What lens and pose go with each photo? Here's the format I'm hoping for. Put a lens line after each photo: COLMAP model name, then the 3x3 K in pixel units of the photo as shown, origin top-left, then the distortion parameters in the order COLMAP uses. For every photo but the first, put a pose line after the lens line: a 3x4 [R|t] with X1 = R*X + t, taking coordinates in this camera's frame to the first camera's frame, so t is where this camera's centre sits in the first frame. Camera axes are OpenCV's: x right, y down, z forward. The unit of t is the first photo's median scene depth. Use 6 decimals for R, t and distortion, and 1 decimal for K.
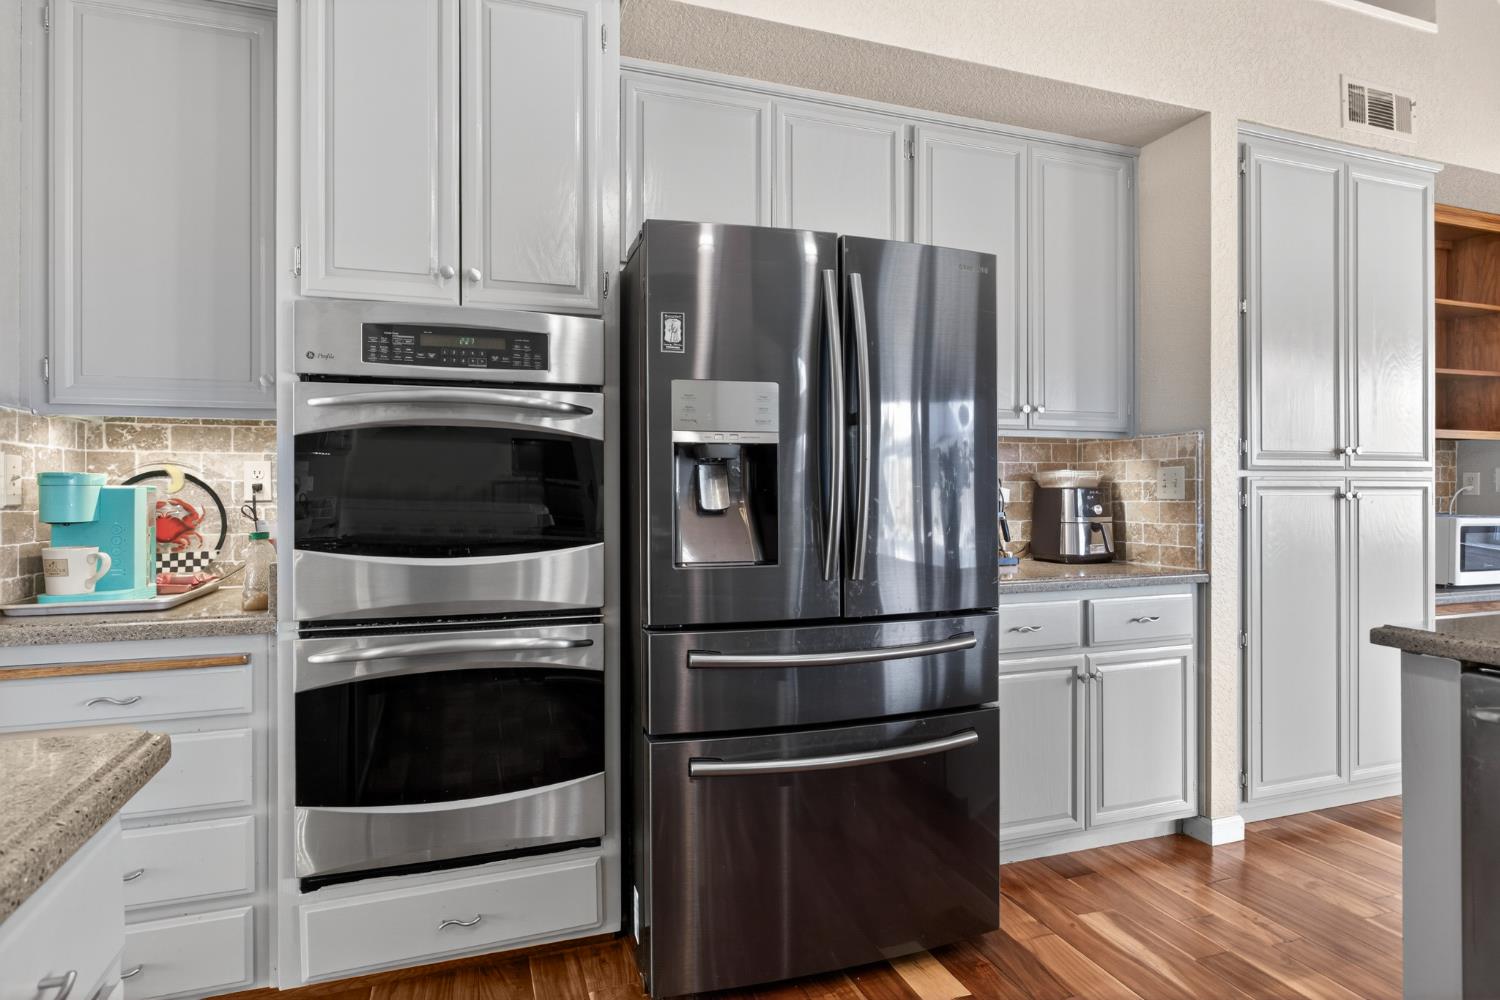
lens RADIAL K [[806.4, 0, 752.0], [0, 806.4, 494.7], [0, 0, 1]] dist [-0.010607, 0.005049]
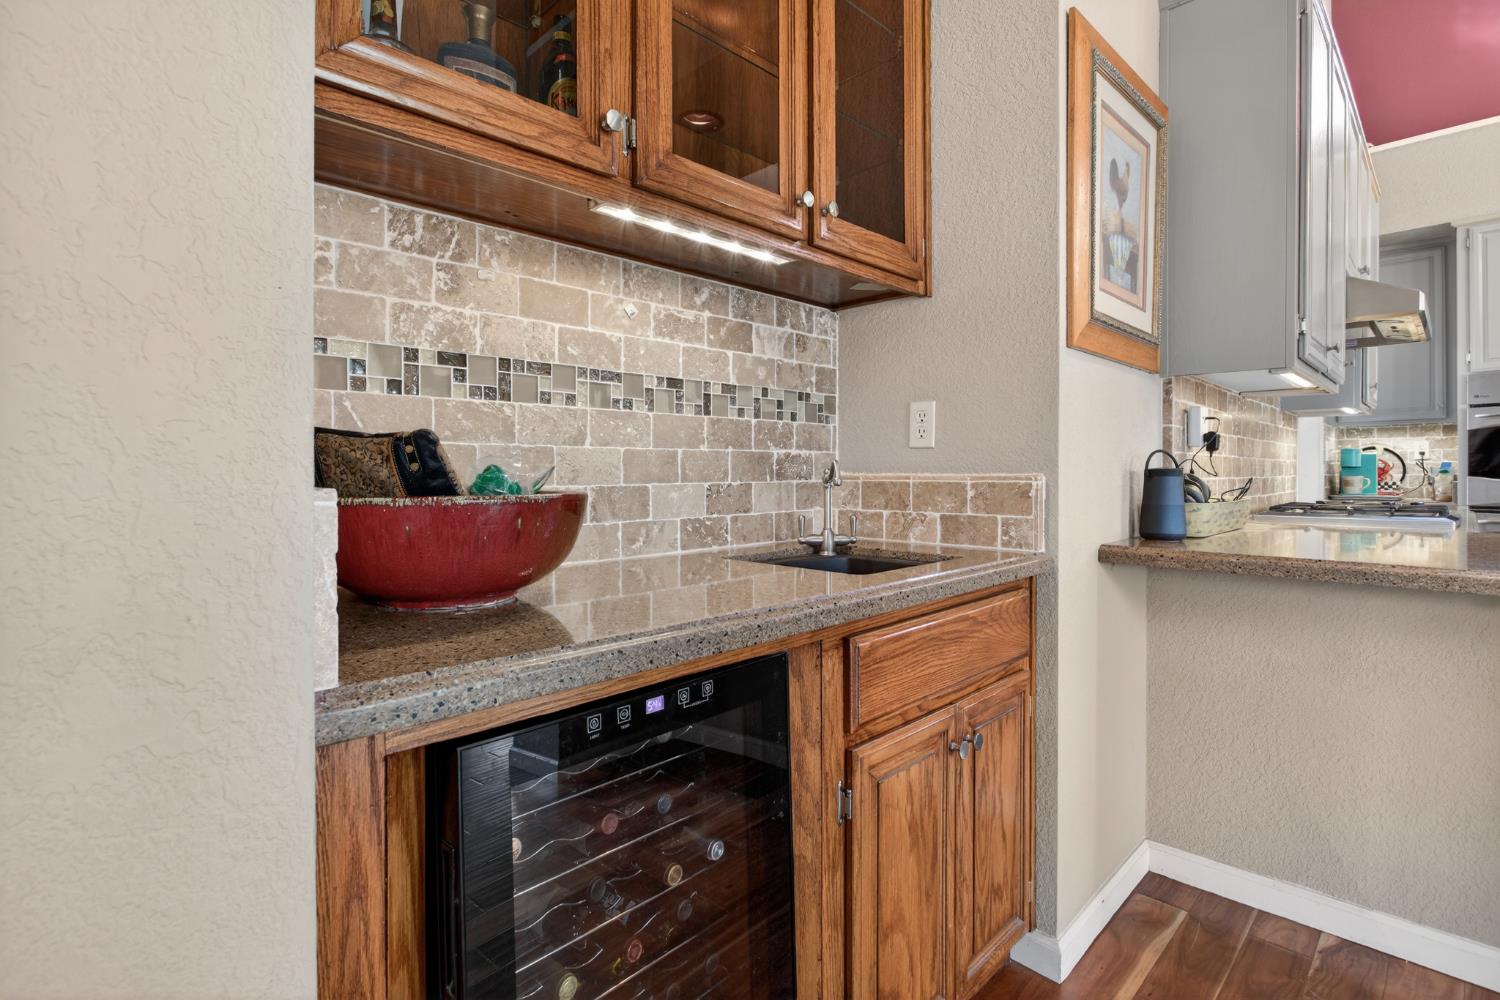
lens RADIAL K [[711.0, 0, 765.2], [0, 711.0, 479.3], [0, 0, 1]] dist [-0.010531, 0.005389]
pose [[0.431722, 0.010290, -0.901948, 0.360776], [0.001275, 0.999927, 0.012018, 0.037526], [0.902006, -0.006339, 0.431678, -1.486408]]
